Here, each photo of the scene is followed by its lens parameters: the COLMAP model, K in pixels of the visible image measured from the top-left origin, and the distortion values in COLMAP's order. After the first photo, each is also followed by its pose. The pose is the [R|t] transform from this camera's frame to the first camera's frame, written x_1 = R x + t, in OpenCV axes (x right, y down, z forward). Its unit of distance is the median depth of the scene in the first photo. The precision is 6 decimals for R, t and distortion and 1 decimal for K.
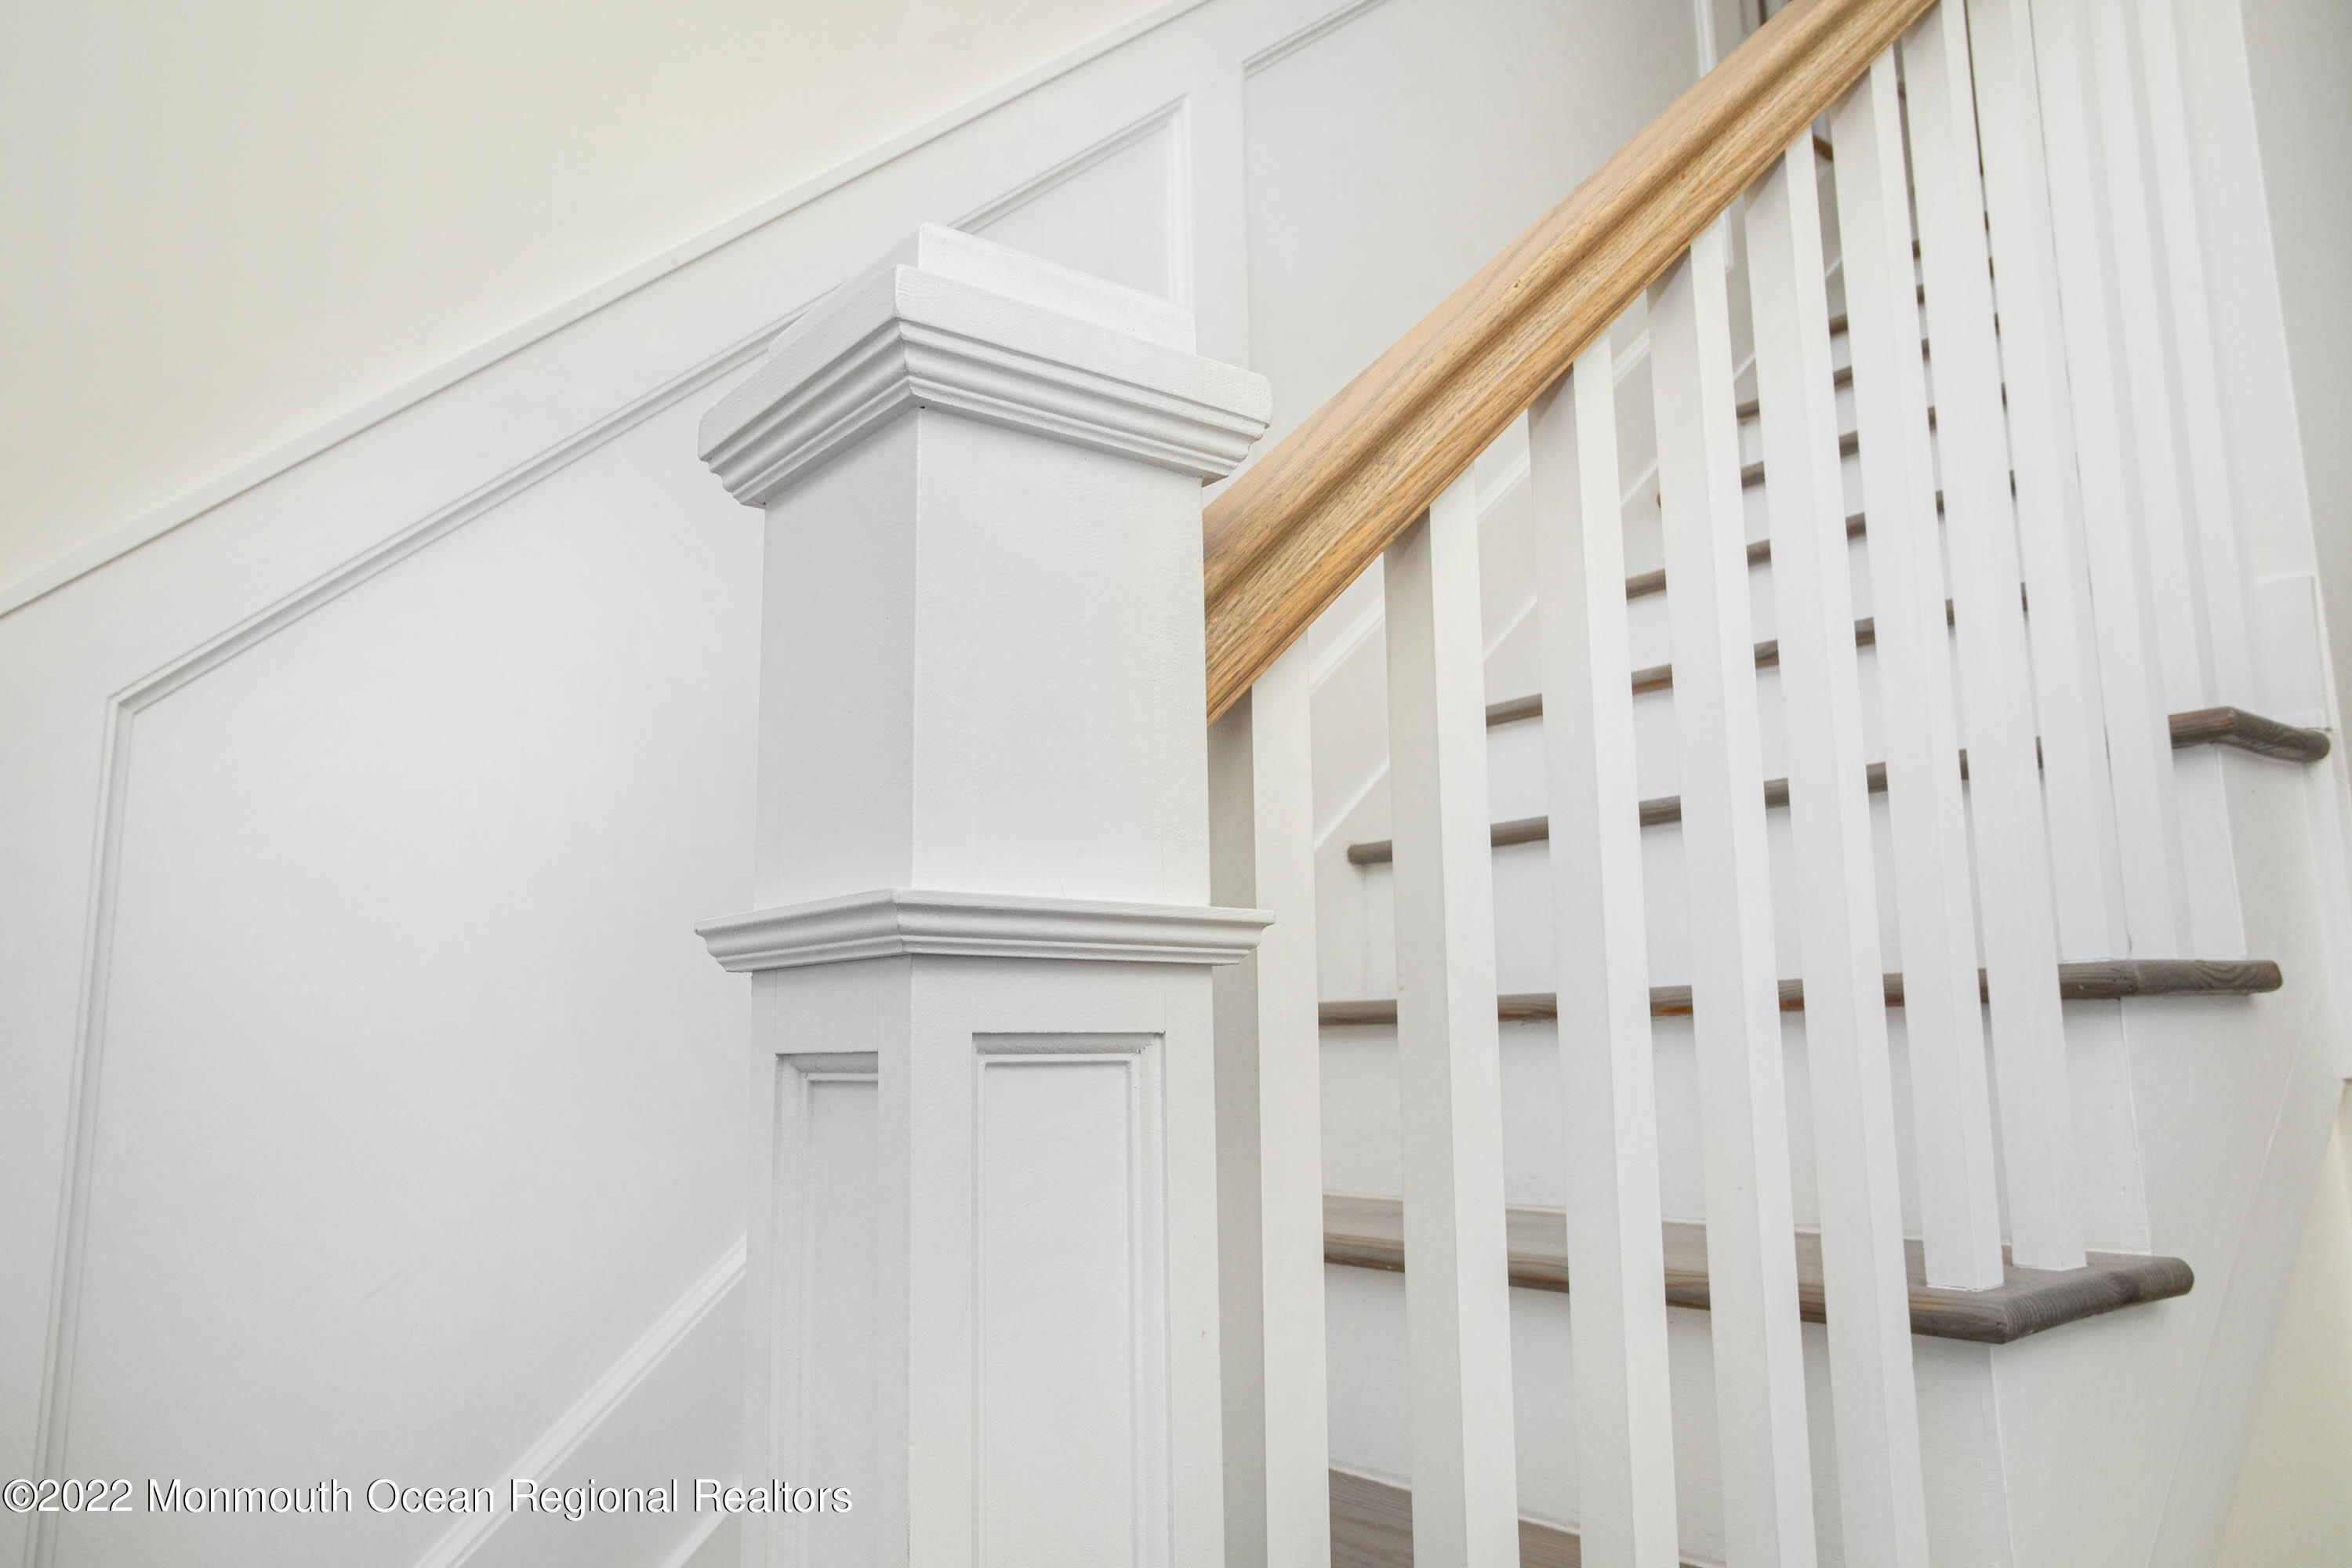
lens RADIAL K [[1752.7, 0, 1176.0], [0, 1752.7, 784.0], [0, 0, 1]] dist [-0.115338, 0.000525]
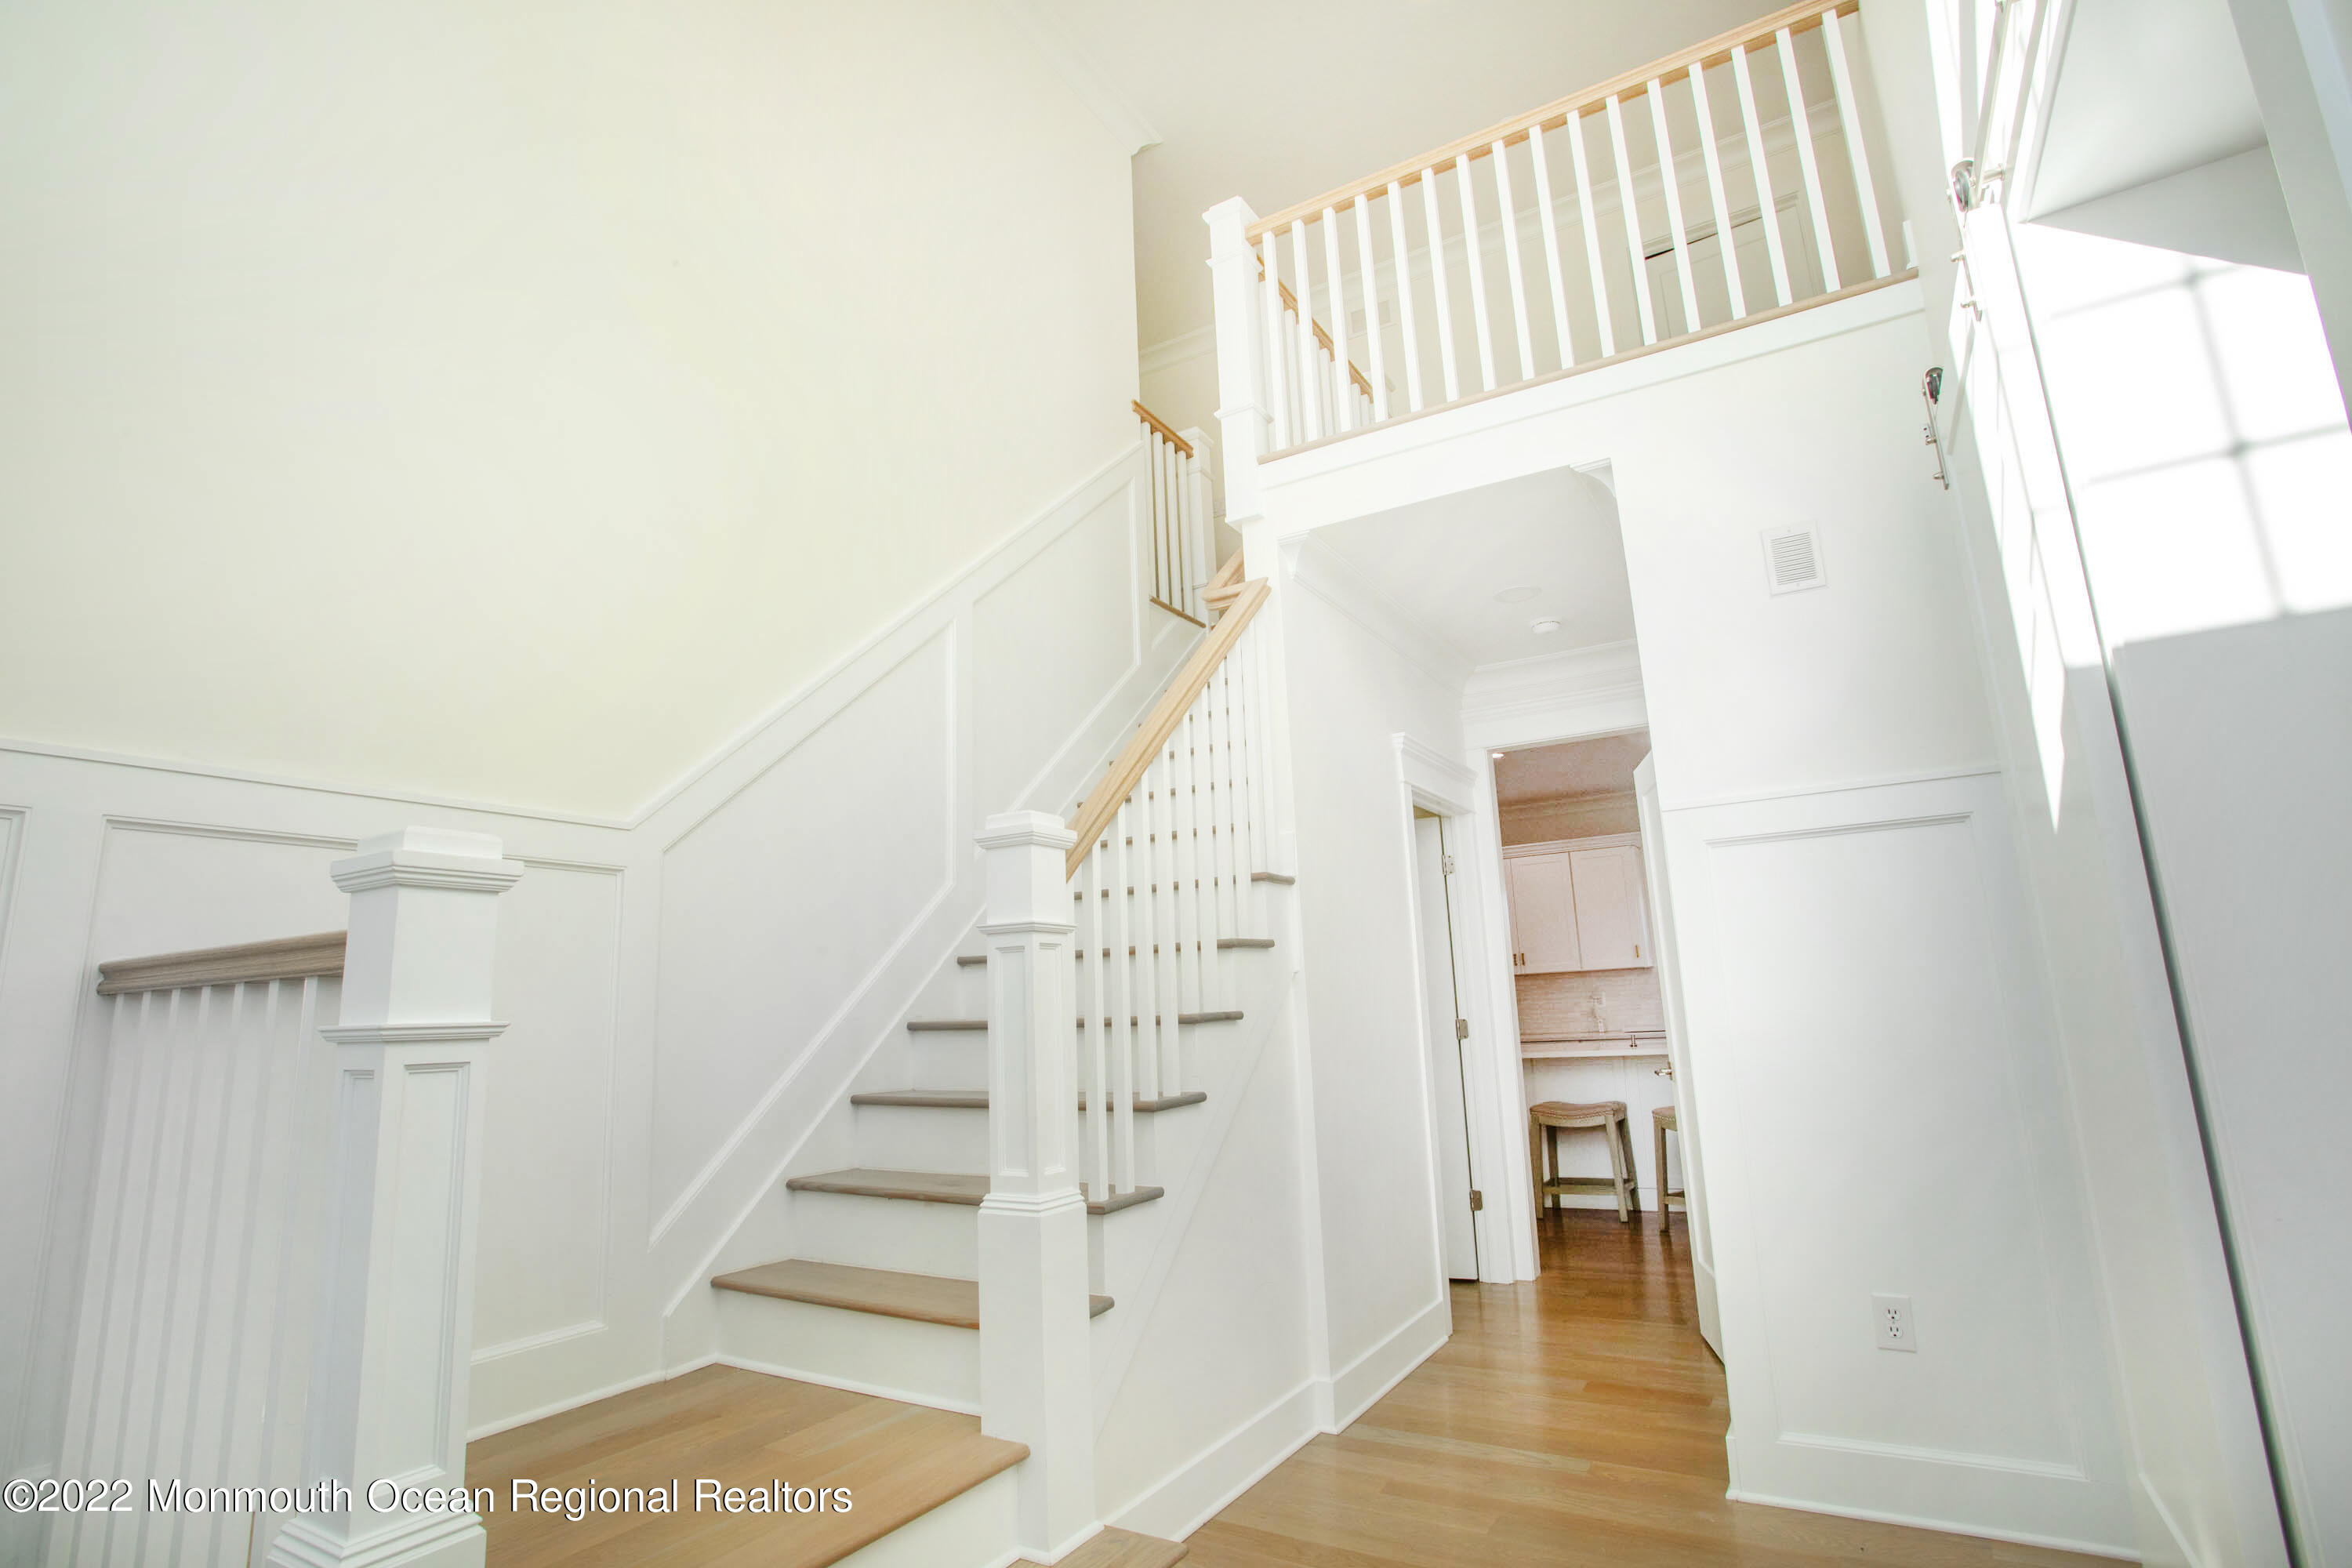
lens RADIAL K [[1115.2, 0, 1176.0], [0, 1115.2, 784.0], [0, 0, 1]] dist [-0.000529, -0.000018]
pose [[0.924681, 0.058350, 0.376245, -0.524728], [-0.041609, 0.997755, -0.052475, -0.105313], [-0.378462, 0.032867, 0.925033, -1.282565]]
